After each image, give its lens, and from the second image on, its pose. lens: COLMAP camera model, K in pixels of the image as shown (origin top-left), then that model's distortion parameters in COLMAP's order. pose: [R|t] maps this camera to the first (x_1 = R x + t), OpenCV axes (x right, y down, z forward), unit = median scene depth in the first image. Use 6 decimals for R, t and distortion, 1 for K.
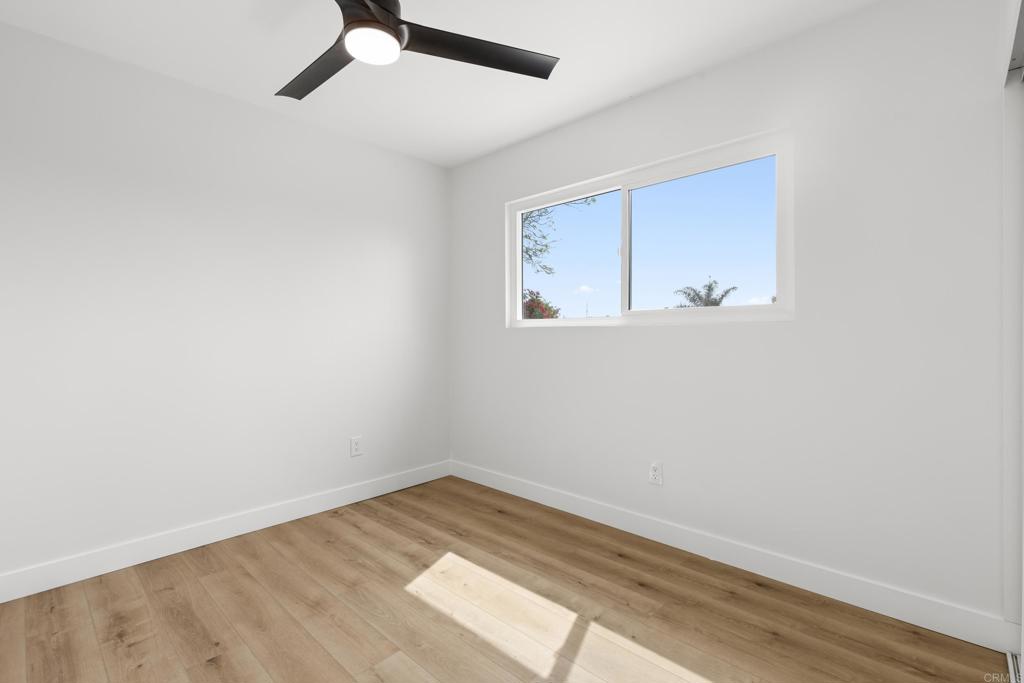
lens RADIAL K [[470.5, 0, 510.6], [0, 470.5, 339.7], [0, 0, 1]] dist [0.003432, 0.000260]
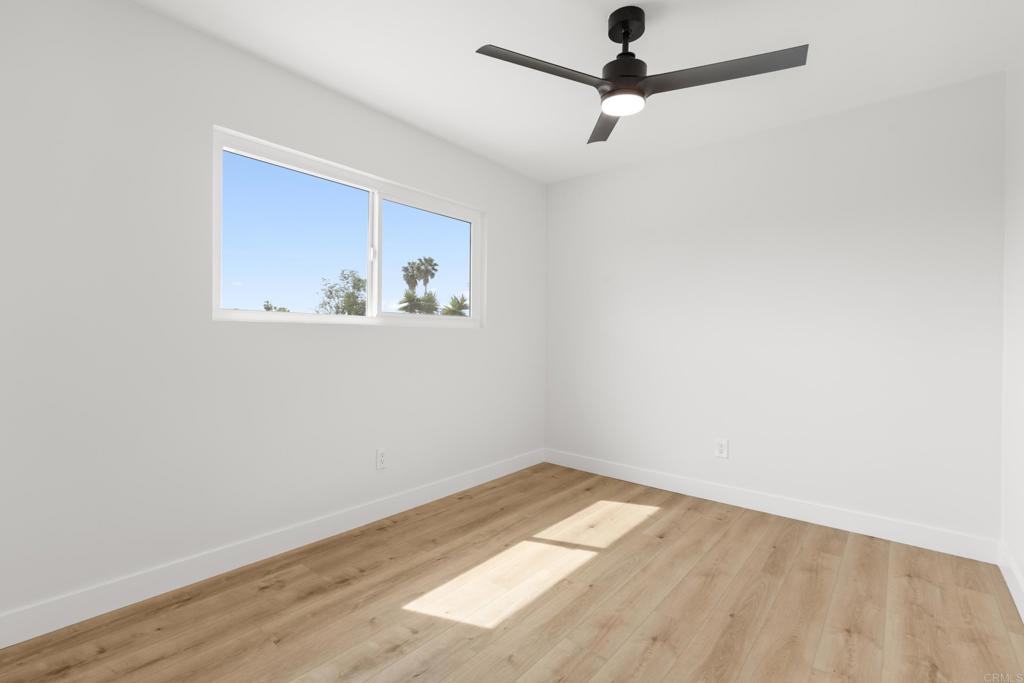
lens RADIAL K [[470.5, 0, 510.6], [0, 470.5, 341.6], [0, 0, 1]] dist [0.003432, 0.000260]
pose [[-0.067410, -0.008573, 0.997689, -0.959887], [-0.007466, 0.999939, 0.008088, -0.005752], [-0.997697, -0.006903, -0.067470, 0.906865]]
